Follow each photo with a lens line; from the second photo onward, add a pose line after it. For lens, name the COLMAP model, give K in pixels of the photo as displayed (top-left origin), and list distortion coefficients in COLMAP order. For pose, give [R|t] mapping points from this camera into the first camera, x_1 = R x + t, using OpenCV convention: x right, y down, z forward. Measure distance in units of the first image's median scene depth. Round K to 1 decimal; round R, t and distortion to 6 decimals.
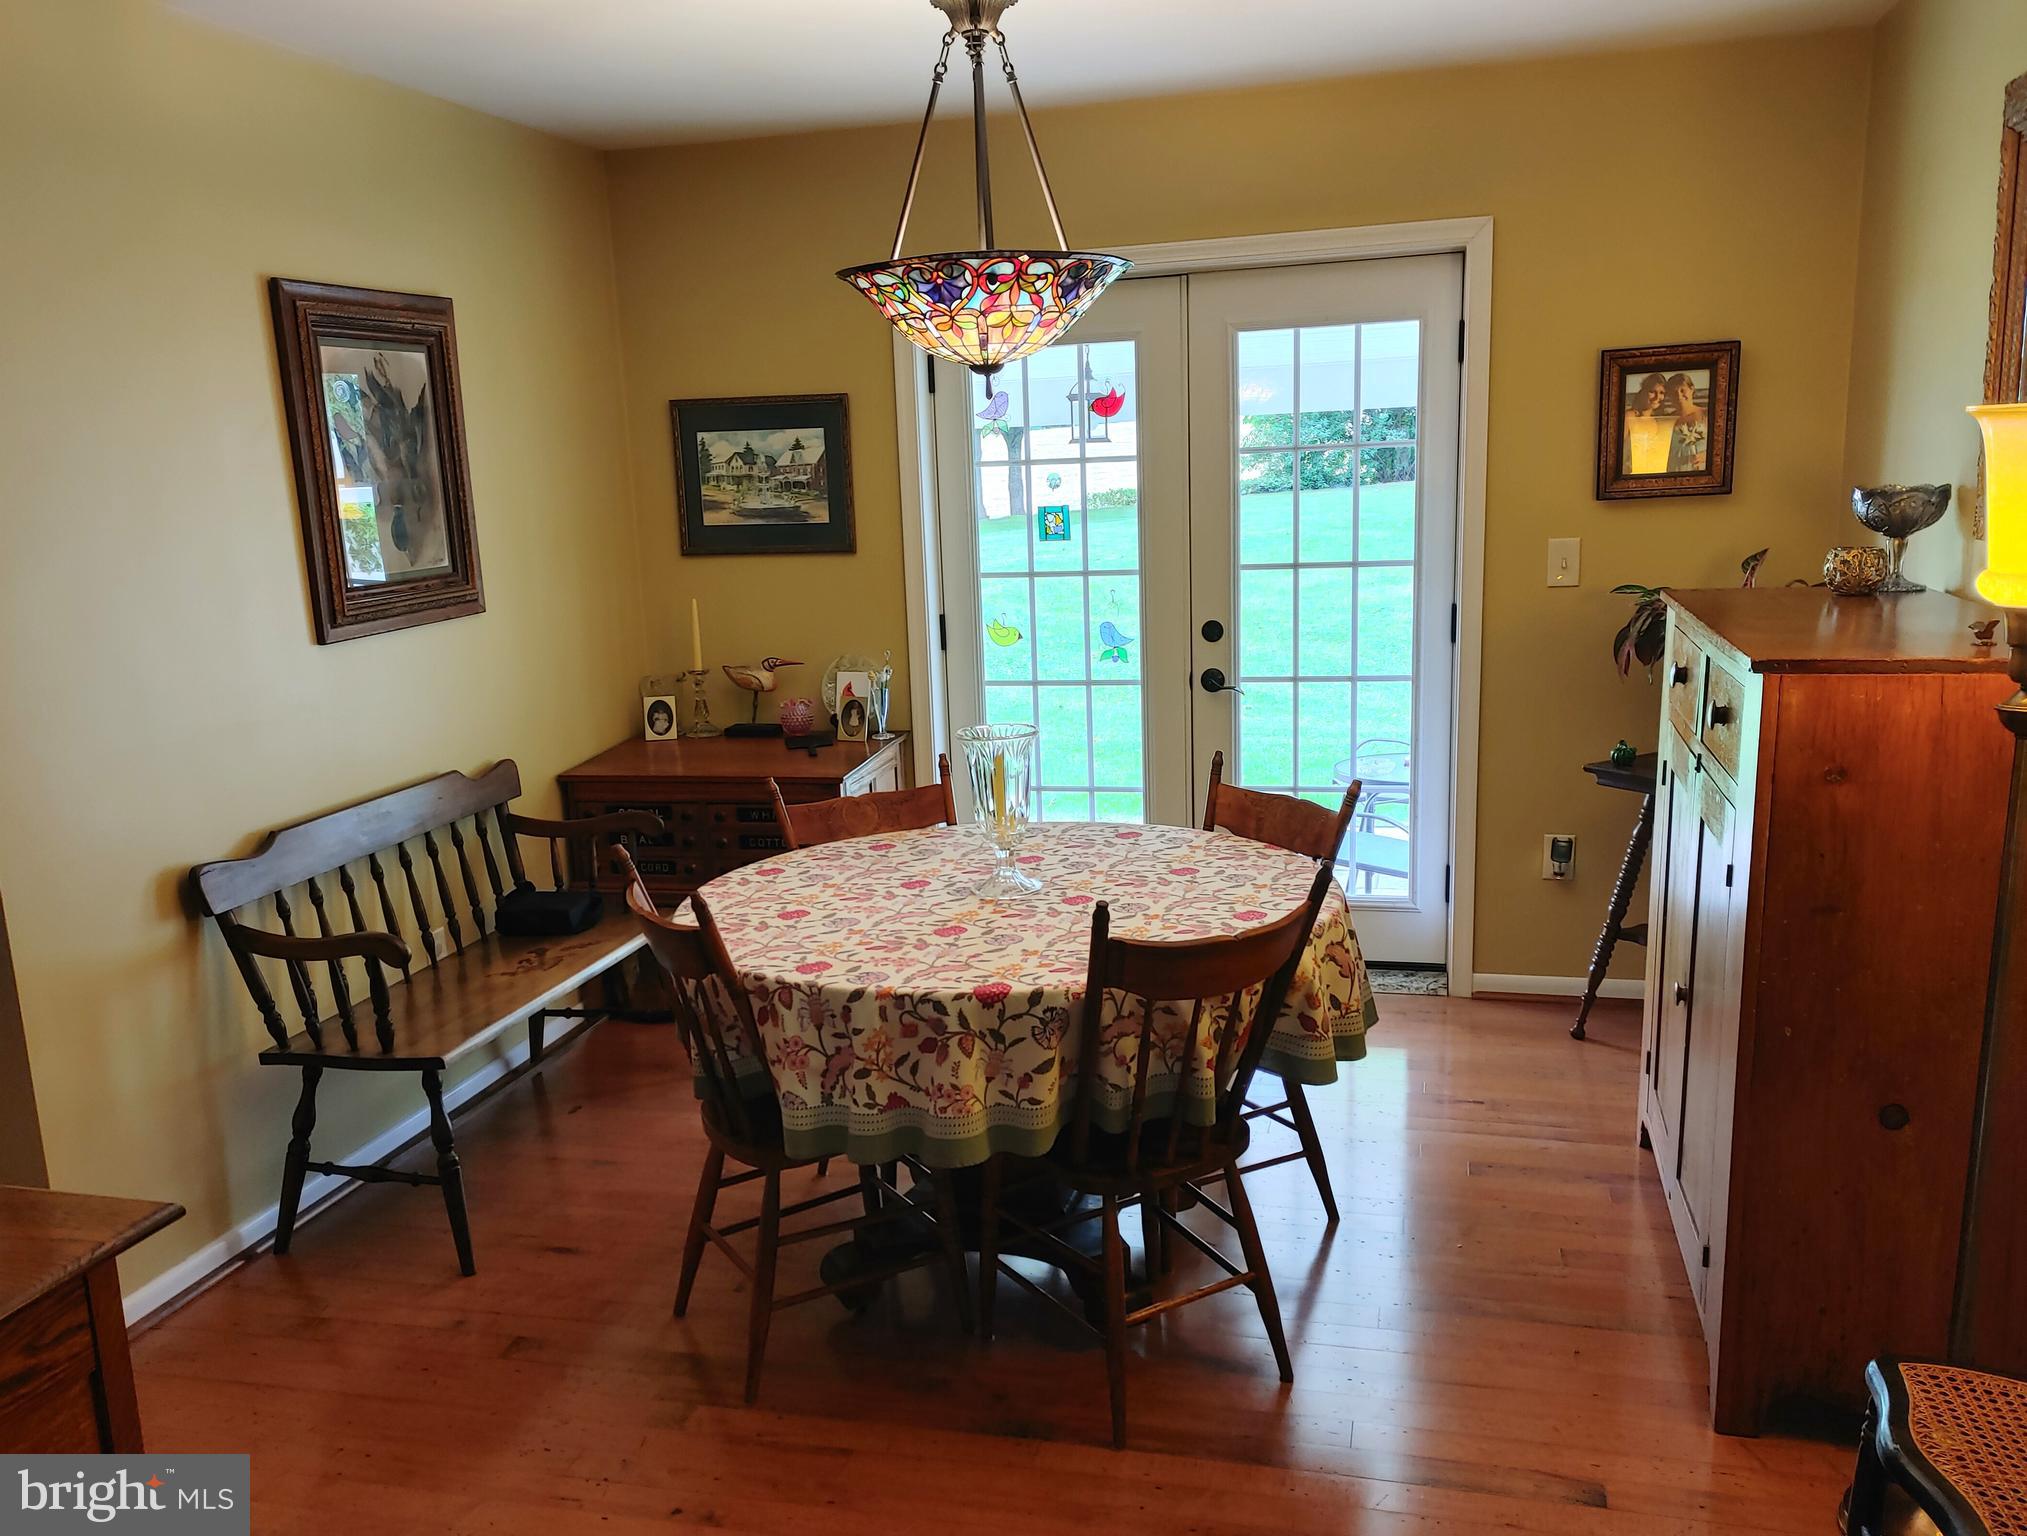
lens RADIAL K [[1727.5, 0, 1014.3], [0, 1727.5, 854.9], [0, 0, 1]] dist [0.048999, -0.024384]
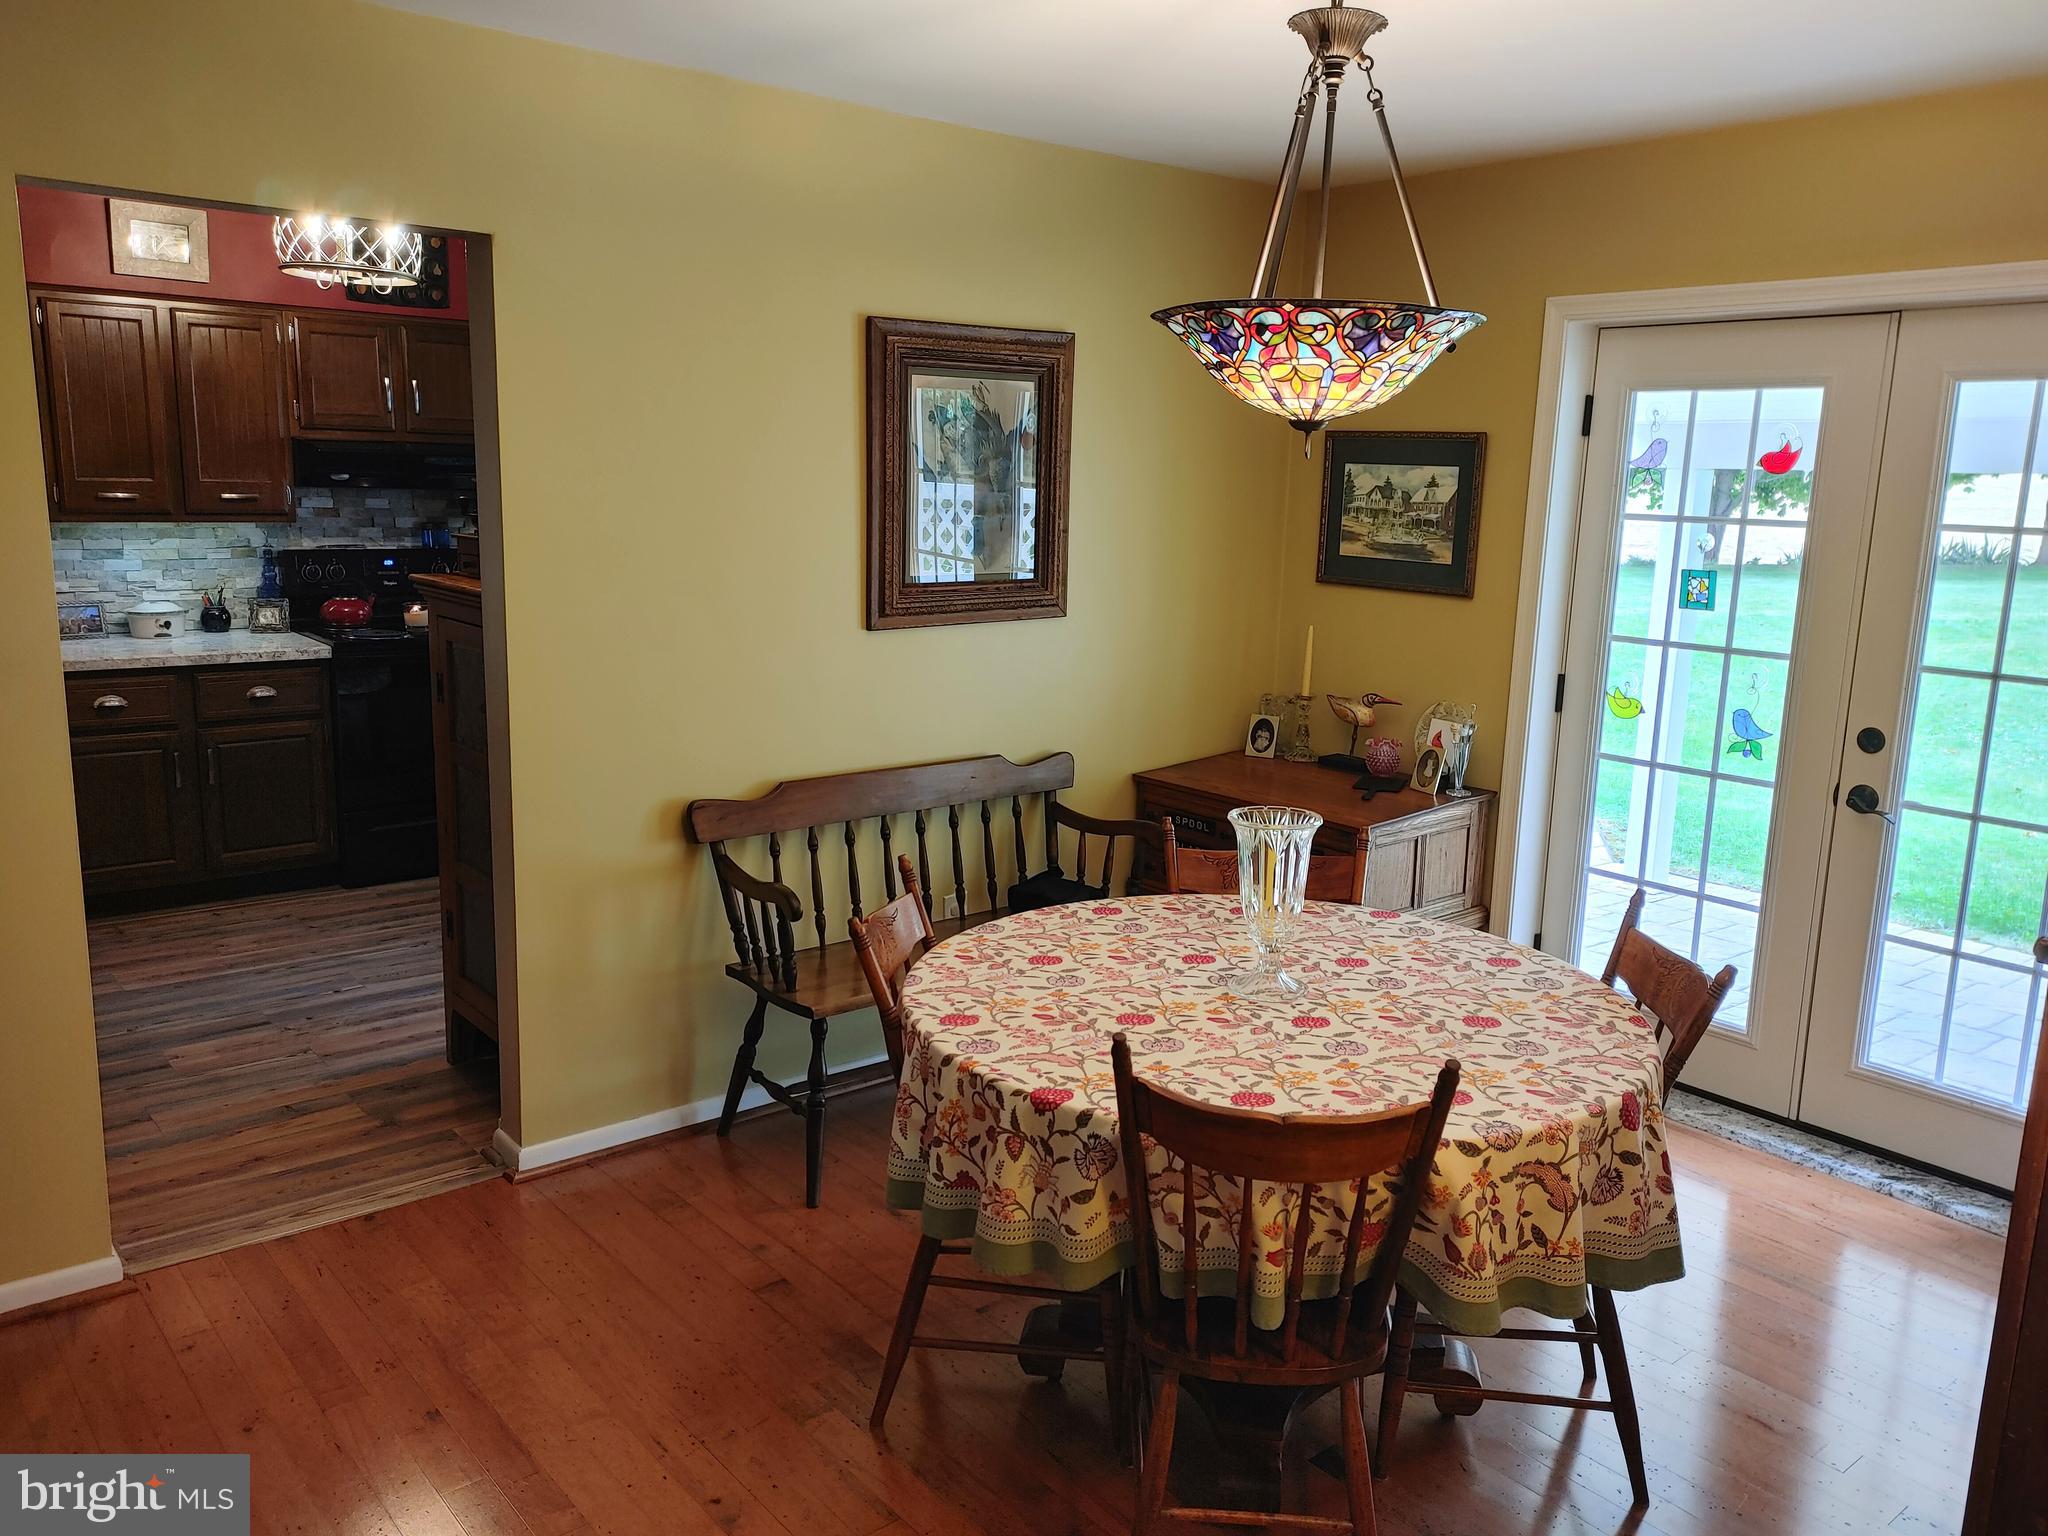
lens RADIAL K [[1593.8, 0, 1025.2], [0, 1593.8, 772.2], [0, 0, 1]] dist [0.045544, -0.017686]
pose [[0.804545, 0.173757, -0.567905, 0.310868], [-0.191451, 0.981075, 0.028945, -0.081769], [0.562187, 0.085438, 0.822585, 0.203980]]
